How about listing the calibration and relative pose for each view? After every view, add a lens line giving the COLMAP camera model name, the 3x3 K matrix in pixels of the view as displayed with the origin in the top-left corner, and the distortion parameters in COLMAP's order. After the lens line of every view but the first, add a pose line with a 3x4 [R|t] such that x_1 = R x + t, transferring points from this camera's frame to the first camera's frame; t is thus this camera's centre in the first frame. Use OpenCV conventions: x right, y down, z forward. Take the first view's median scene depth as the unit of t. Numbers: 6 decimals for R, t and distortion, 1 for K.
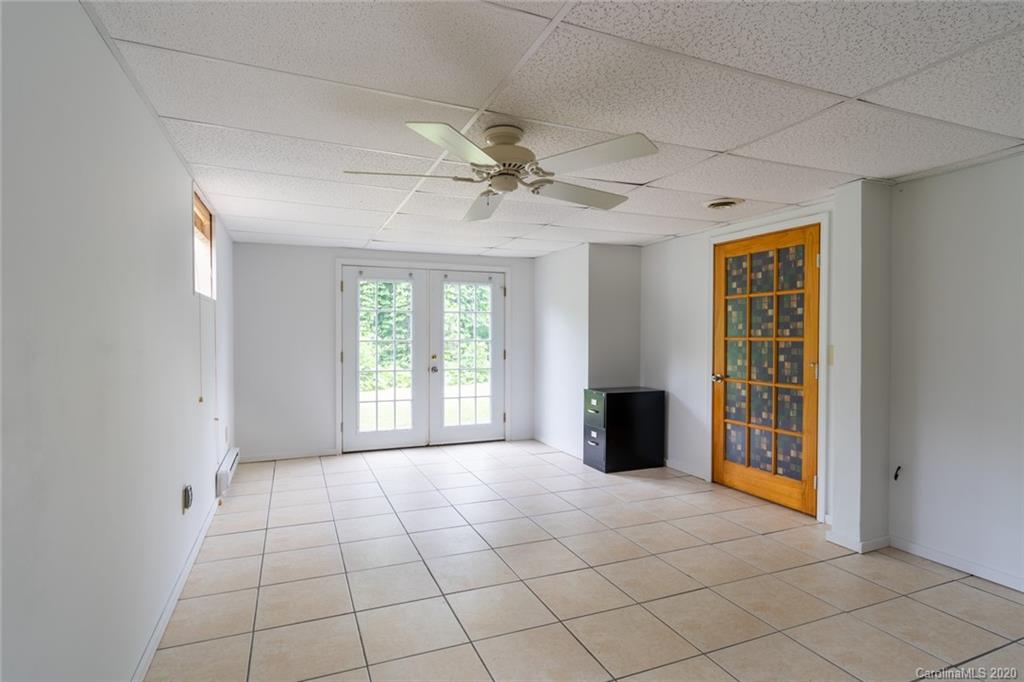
lens RADIAL K [[504.2, 0, 512.0], [0, 504.2, 341.0], [0, 0, 1]] dist [-0.001983, -0.000193]
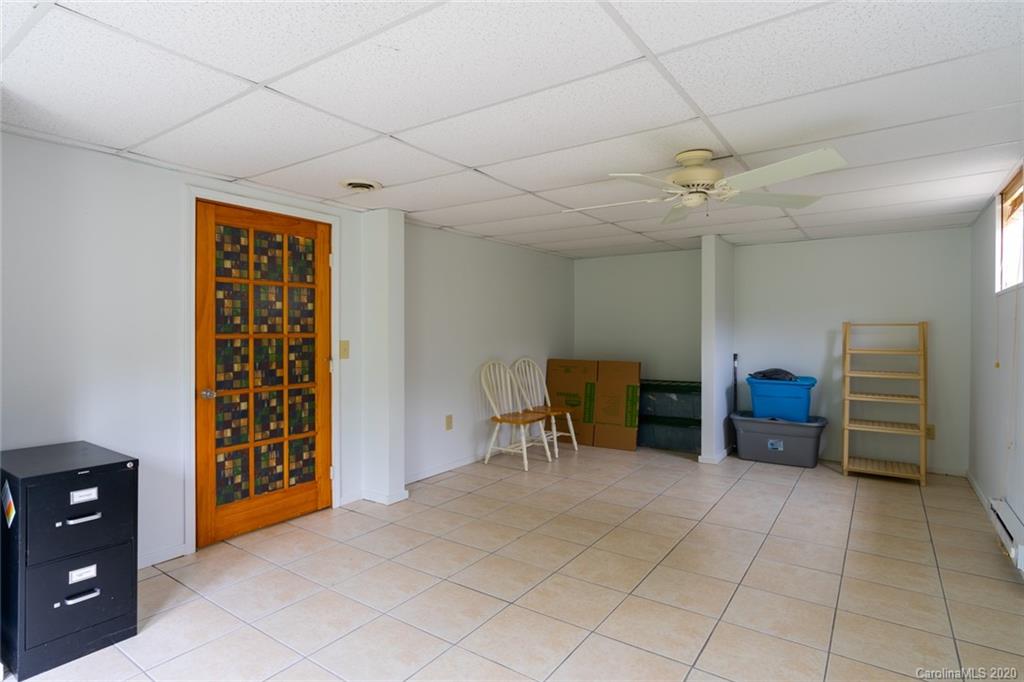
lens RADIAL K [[504.2, 0, 512.0], [0, 504.2, 341.0], [0, 0, 1]] dist [-0.001983, -0.000193]
pose [[-0.491971, -0.010819, 0.870545, -0.455159], [0.018464, 0.999568, 0.022857, -0.007826], [-0.870416, 0.027318, -0.491558, 1.111925]]
